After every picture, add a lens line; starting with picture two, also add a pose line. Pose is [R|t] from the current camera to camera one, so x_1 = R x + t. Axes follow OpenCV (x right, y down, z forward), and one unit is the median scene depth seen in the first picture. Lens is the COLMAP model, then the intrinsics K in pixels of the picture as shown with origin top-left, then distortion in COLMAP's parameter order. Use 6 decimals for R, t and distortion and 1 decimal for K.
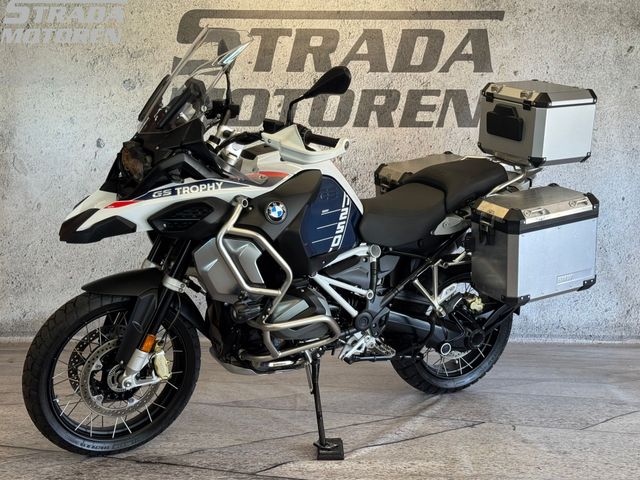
lens RADIAL K [[972.5, 0, 320.0], [0, 972.5, 240.0], [0, 0, 1]] dist [0.235059, -0.593682]
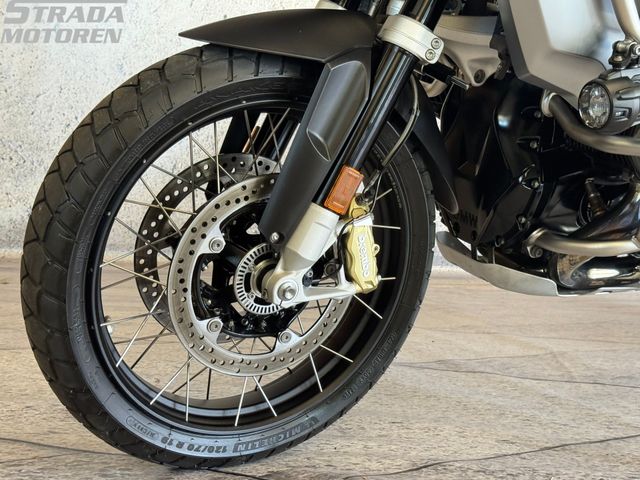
lens RADIAL K [[972.5, 0, 320.0], [0, 972.5, 240.0], [0, 0, 1]] dist [0.235059, -0.593682]
pose [[0.999540, 0.029745, -0.005913, -0.170071], [-0.029635, 0.999399, 0.017967, 0.111095], [0.006444, -0.017783, 0.999821, 0.575137]]
